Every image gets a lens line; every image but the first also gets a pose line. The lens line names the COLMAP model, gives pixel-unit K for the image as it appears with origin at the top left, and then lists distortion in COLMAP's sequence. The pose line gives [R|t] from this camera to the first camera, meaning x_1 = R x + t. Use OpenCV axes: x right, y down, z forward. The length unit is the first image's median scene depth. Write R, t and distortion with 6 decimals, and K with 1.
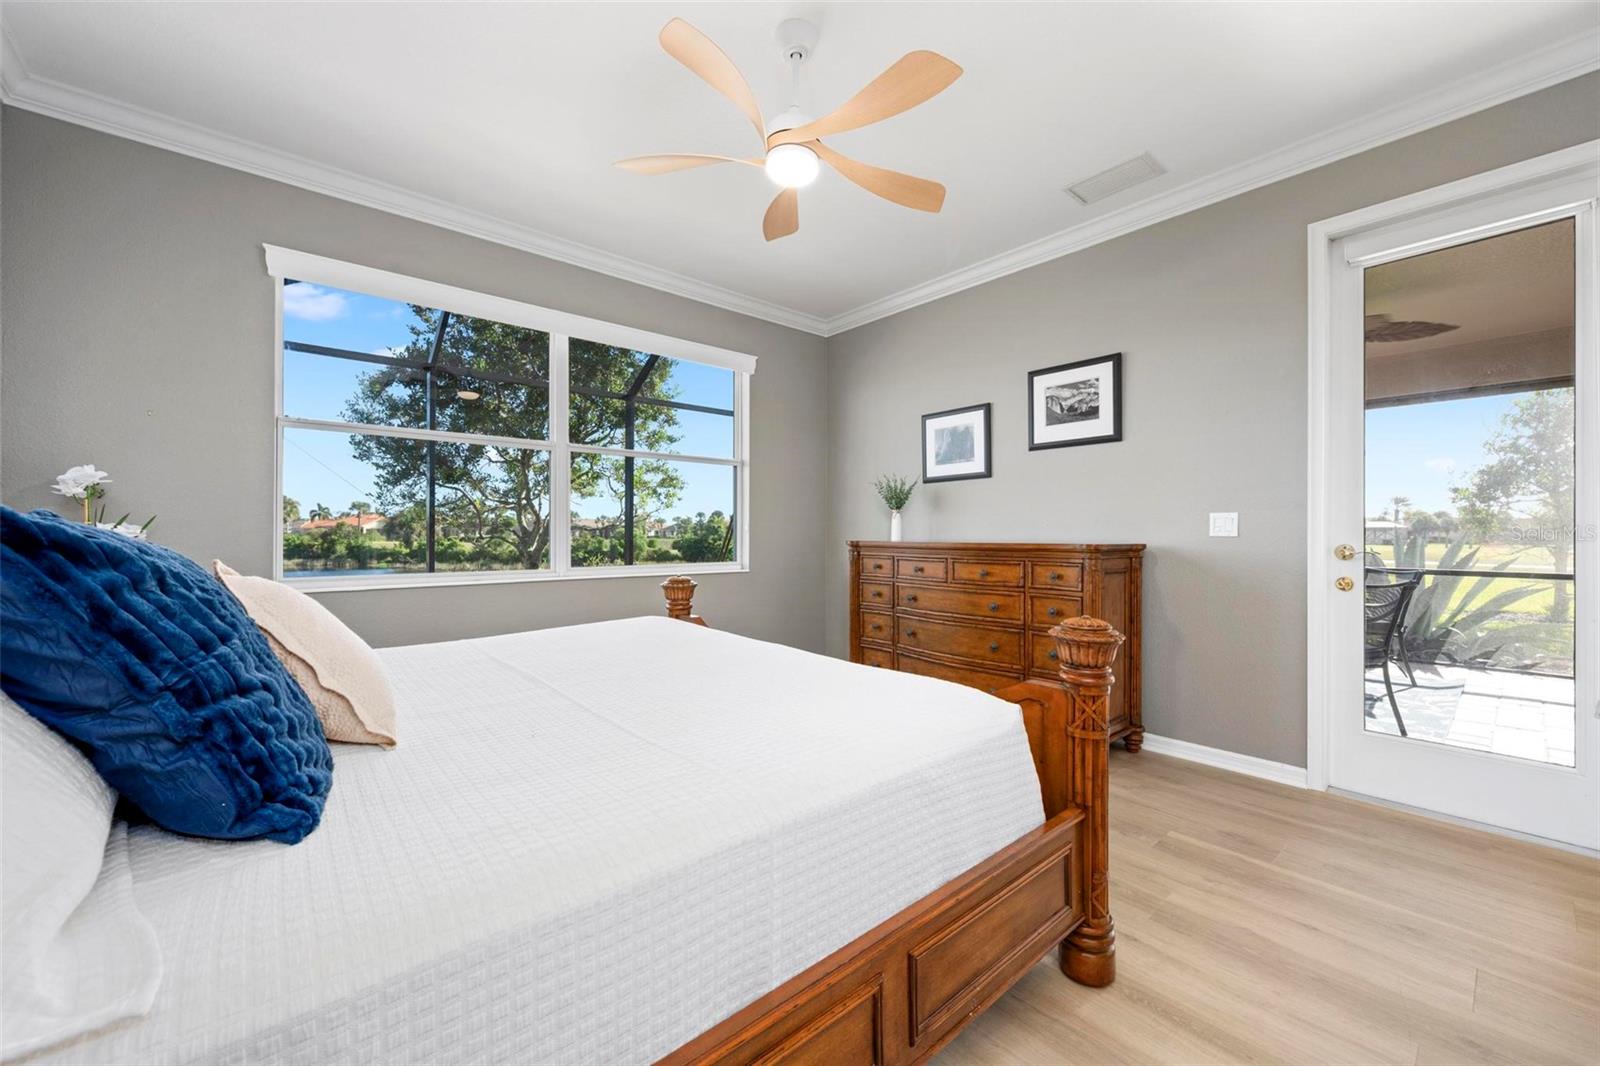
lens RADIAL K [[620.7, 0, 800.0], [0, 620.7, 533.0], [0, 0, 1]] dist [0.010096, 0.000208]
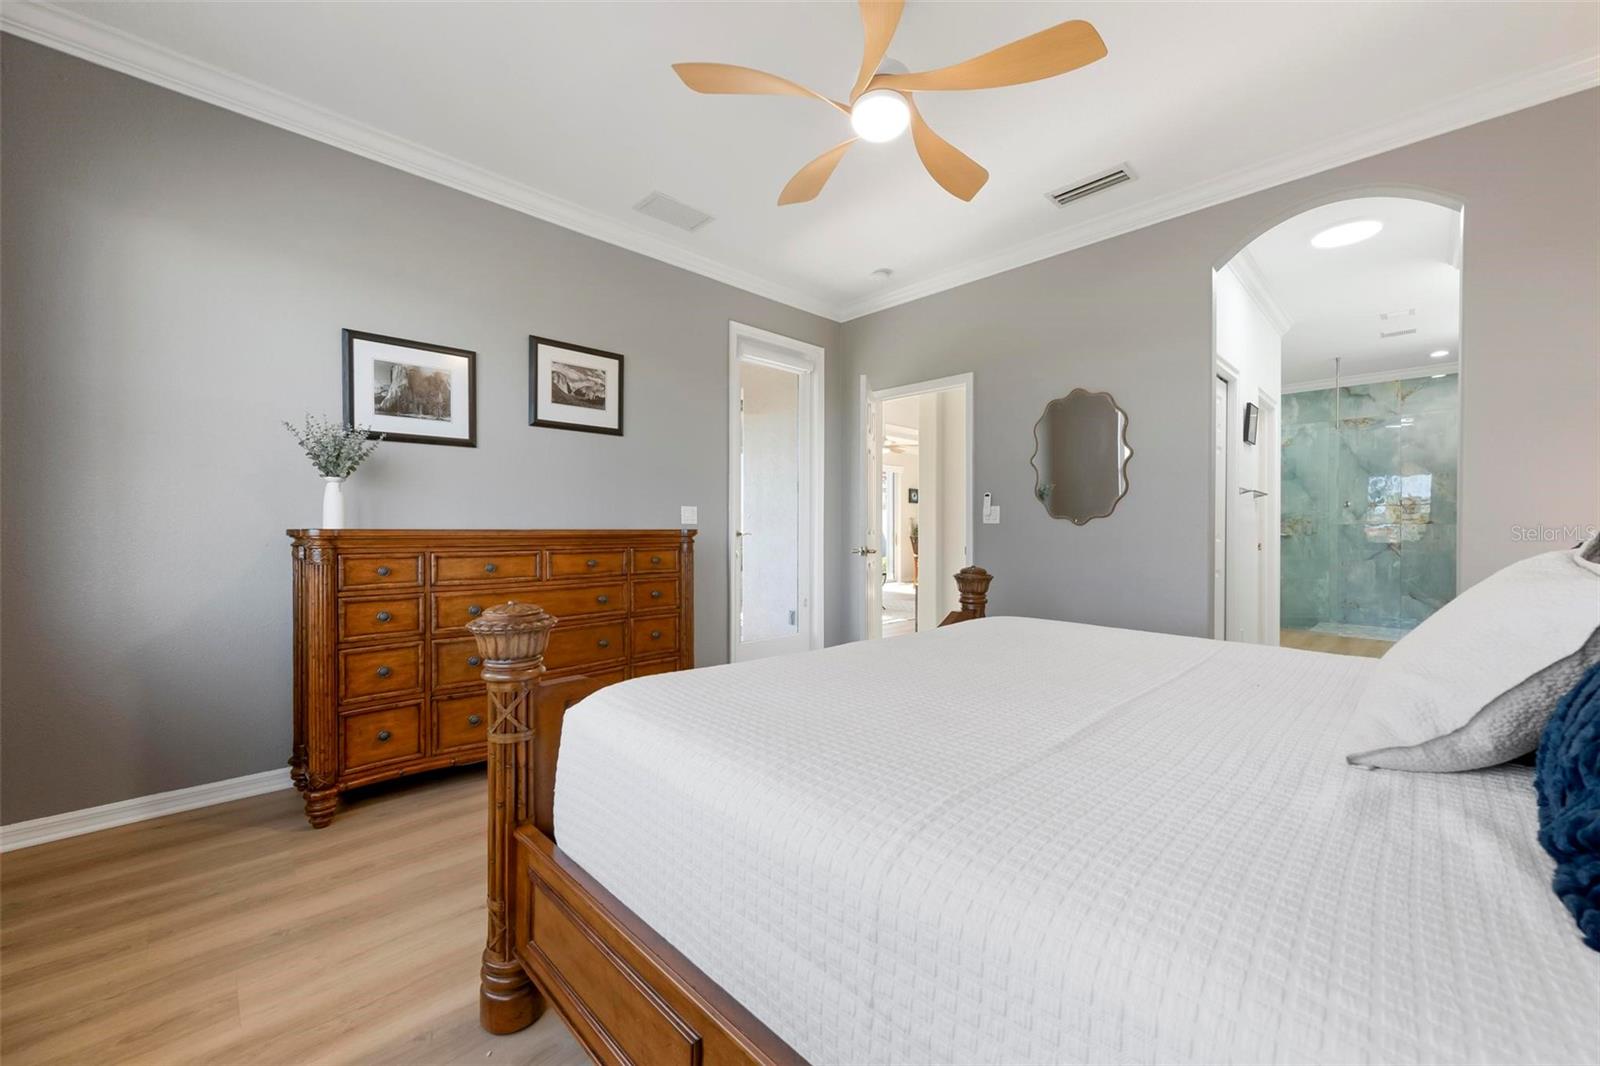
lens RADIAL K [[620.7, 0, 800.0], [0, 620.7, 533.0], [0, 0, 1]] dist [0.010096, 0.000208]
pose [[-0.063173, -0.015768, 0.997878, -0.567953], [-0.007061, 0.999857, 0.015353, 0.004254], [-0.997978, -0.006077, -0.063276, 0.712505]]
